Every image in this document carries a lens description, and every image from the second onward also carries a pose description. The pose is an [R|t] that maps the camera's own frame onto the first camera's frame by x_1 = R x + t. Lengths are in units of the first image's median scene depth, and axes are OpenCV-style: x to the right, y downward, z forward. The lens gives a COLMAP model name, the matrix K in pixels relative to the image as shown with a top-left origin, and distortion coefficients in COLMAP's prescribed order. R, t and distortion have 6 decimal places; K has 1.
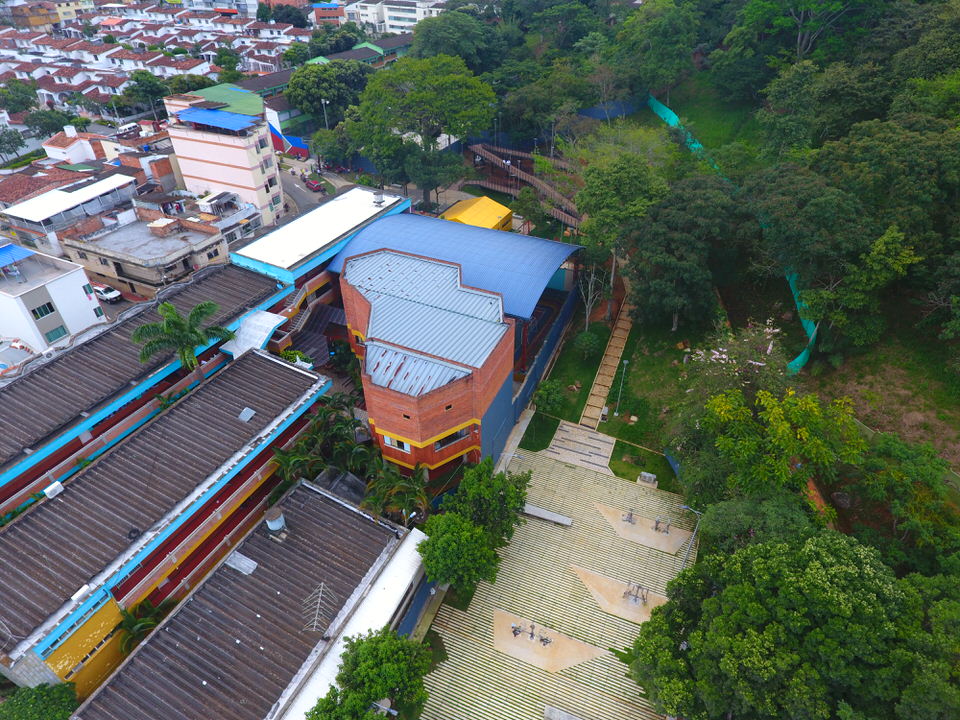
lens RADIAL K [[557.0, 0, 482.9], [0, 557.0, 362.1], [0, 0, 1]] dist [-0.014454, 0.000012]
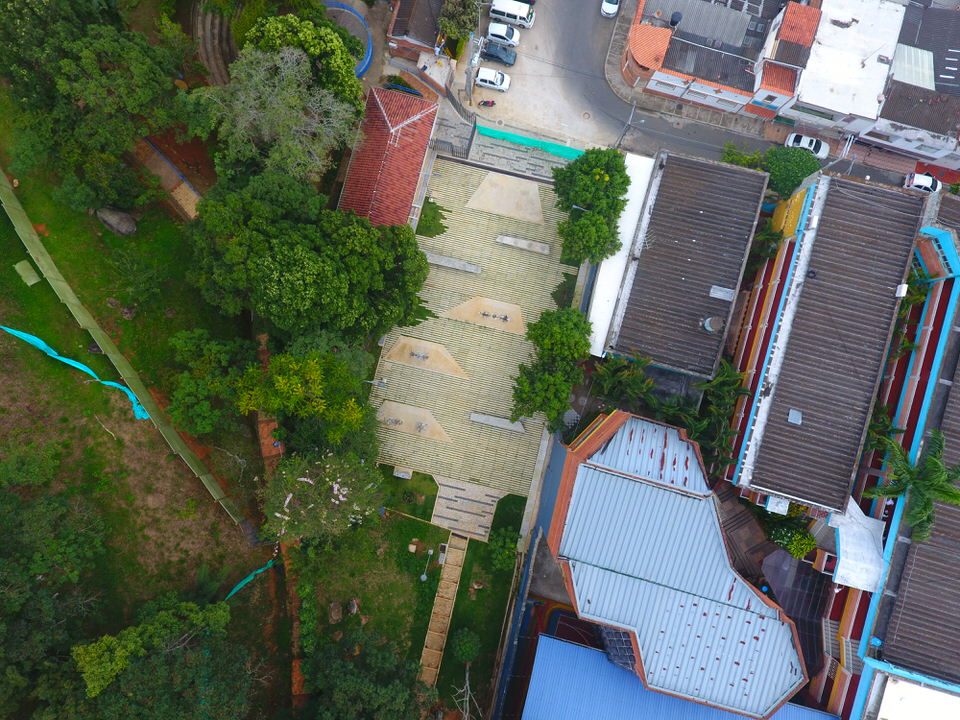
lens RADIAL K [[557.0, 0, 481.3], [0, 557.0, 357.7], [0, 0, 1]] dist [-0.014454, 0.000012]
pose [[-0.985624, 0.168906, -0.004060, 0.128937], [-0.101378, -0.572016, 0.813954, -0.621285], [0.135159, 0.802664, 0.580916, 0.248954]]
